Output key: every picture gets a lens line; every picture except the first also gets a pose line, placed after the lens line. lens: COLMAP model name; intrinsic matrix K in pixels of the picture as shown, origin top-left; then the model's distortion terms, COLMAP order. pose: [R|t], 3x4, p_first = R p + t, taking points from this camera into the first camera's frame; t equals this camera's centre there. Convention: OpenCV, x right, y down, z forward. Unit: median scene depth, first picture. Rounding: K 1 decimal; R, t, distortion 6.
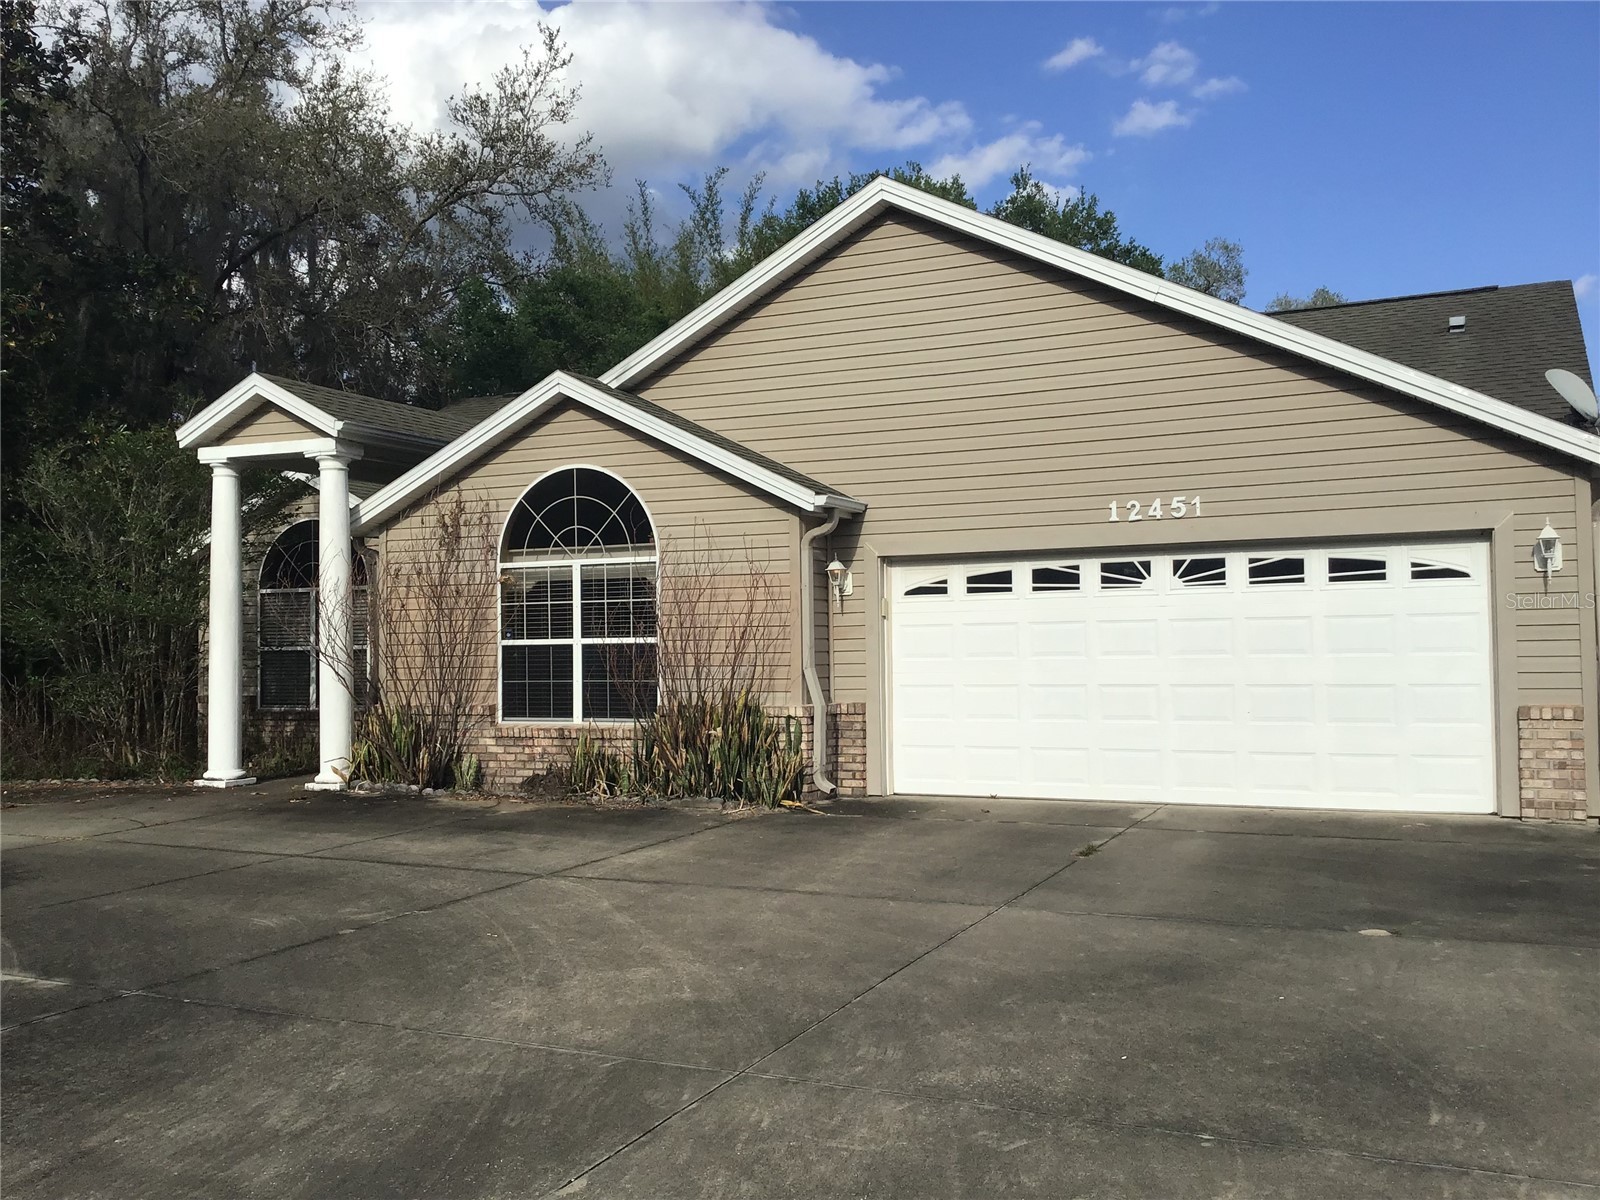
lens RADIAL K [[1458.2, 0, 803.4], [0, 1458.2, 594.5], [0, 0, 1]] dist [0.100497, -0.172181]
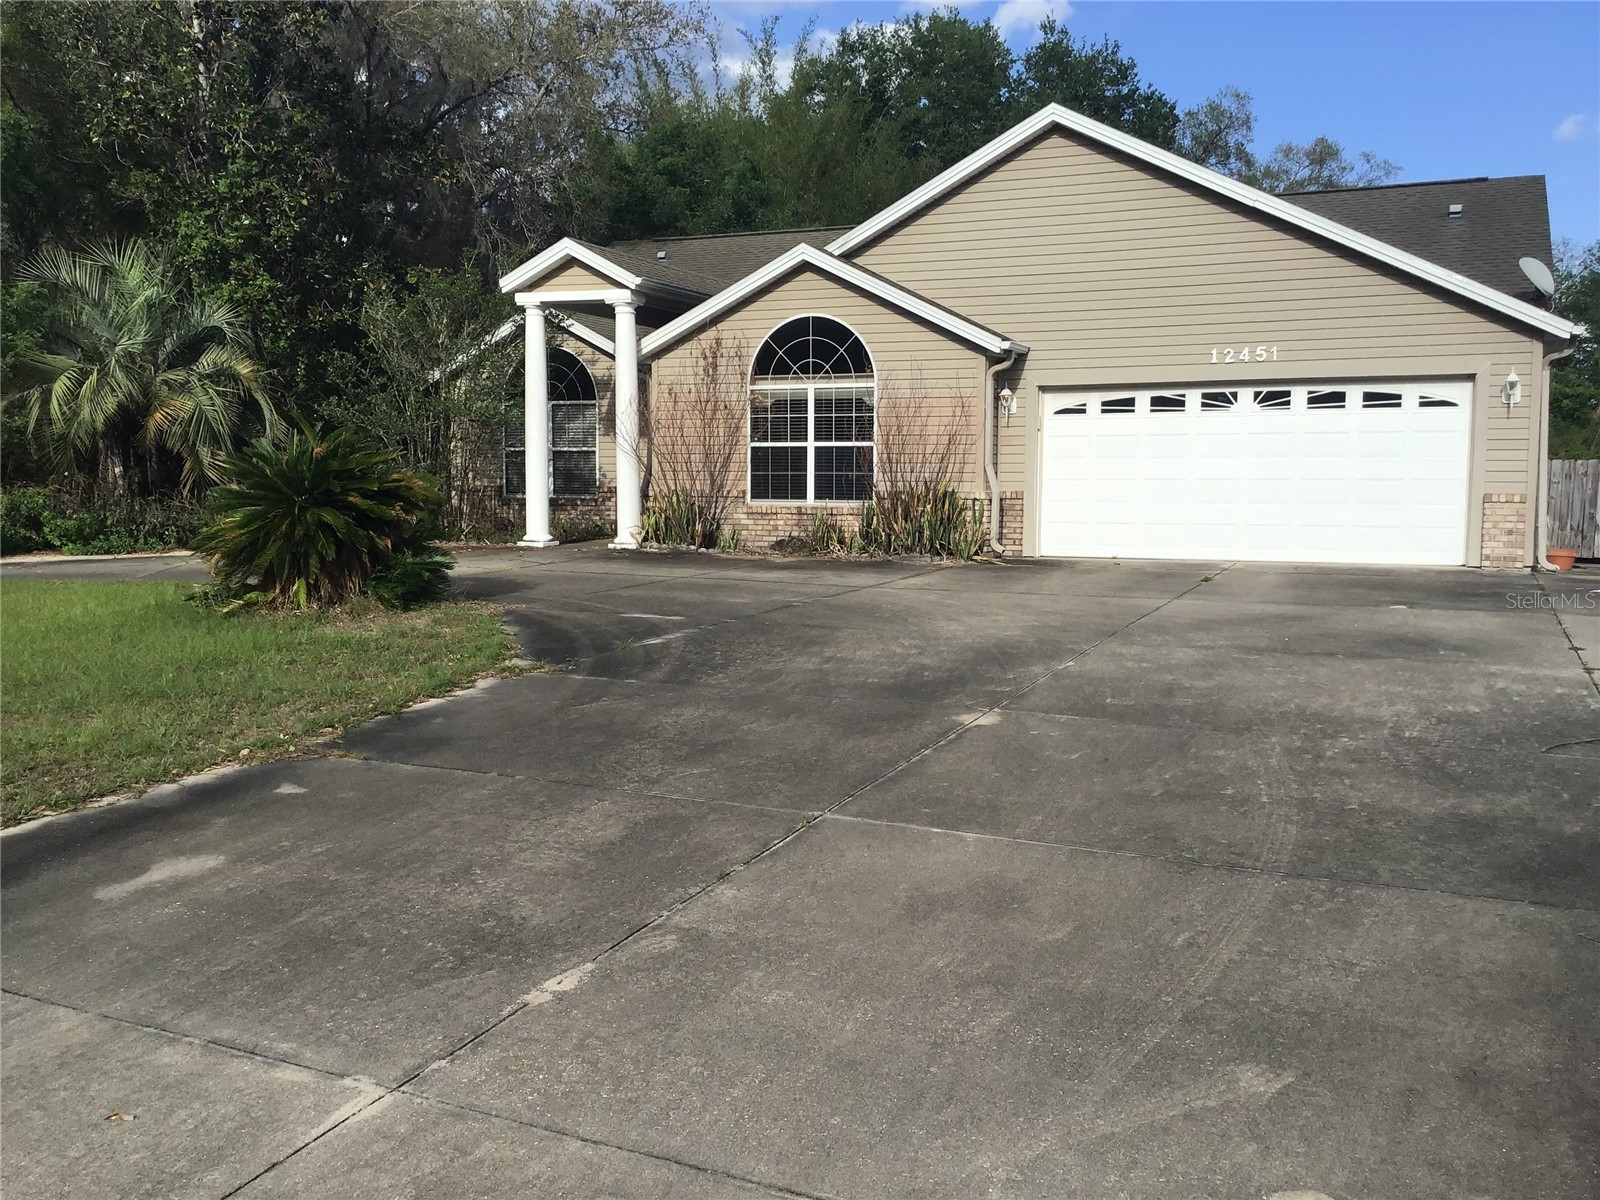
lens RADIAL K [[1467.0, 0, 800.0], [0, 1467.0, 600.0], [0, 0, 1]] dist [0.119590, -0.240642]
pose [[0.999498, 0.014762, 0.028050, -0.209190], [-0.018072, 0.992407, 0.121665, 0.009701], [-0.026041, -0.122111, 0.992175, -0.410709]]
